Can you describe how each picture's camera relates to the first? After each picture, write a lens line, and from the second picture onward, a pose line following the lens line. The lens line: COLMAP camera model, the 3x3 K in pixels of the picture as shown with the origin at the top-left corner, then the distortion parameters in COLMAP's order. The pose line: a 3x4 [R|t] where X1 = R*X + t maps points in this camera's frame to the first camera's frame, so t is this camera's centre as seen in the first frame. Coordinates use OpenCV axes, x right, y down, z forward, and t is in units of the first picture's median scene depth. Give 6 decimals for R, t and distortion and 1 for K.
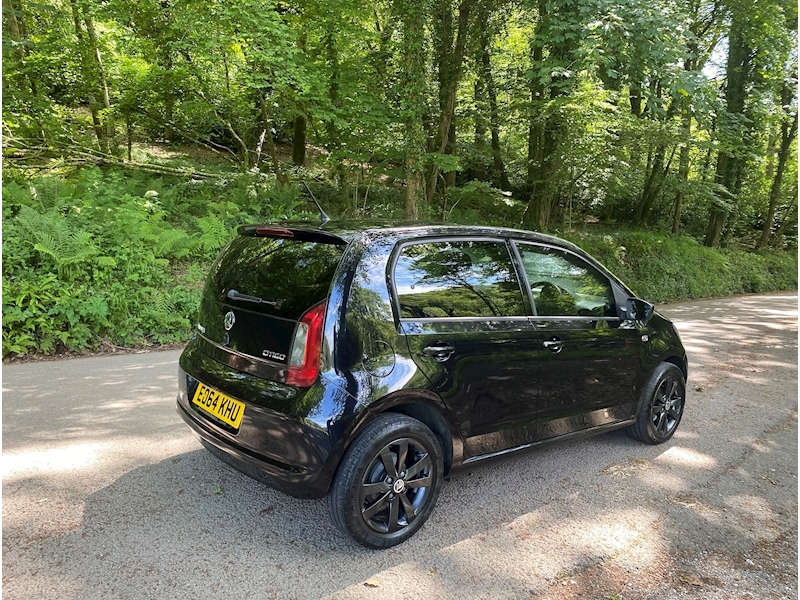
lens RADIAL K [[613.1, 0, 404.1], [0, 613.1, 297.9], [0, 0, 1]] dist [0.033083, -0.038663]
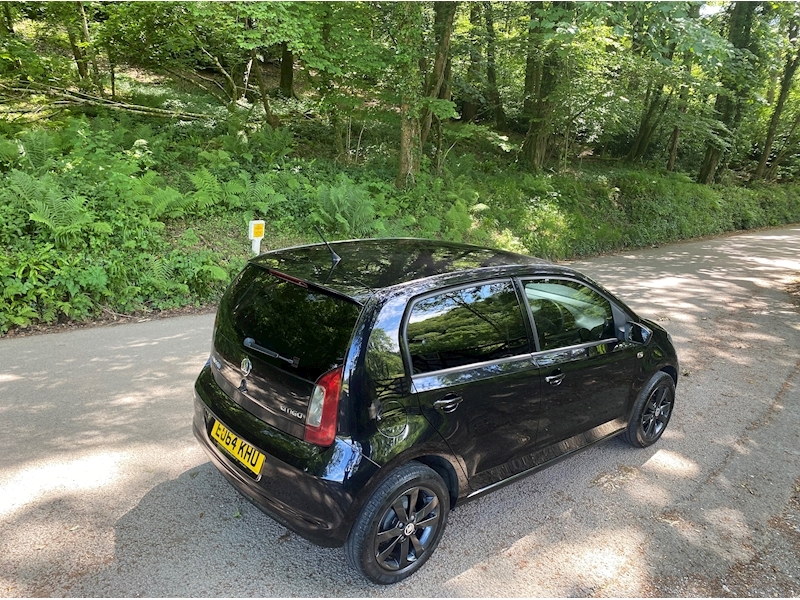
lens RADIAL K [[613.1, 0, 398.4], [0, 613.1, 295.5], [0, 0, 1]] dist [0.033083, -0.038663]
pose [[0.999892, 0.008472, 0.012003, -0.028792], [-0.010004, 0.990945, 0.133894, -0.159949], [-0.010760, -0.133999, 0.990923, -0.010924]]
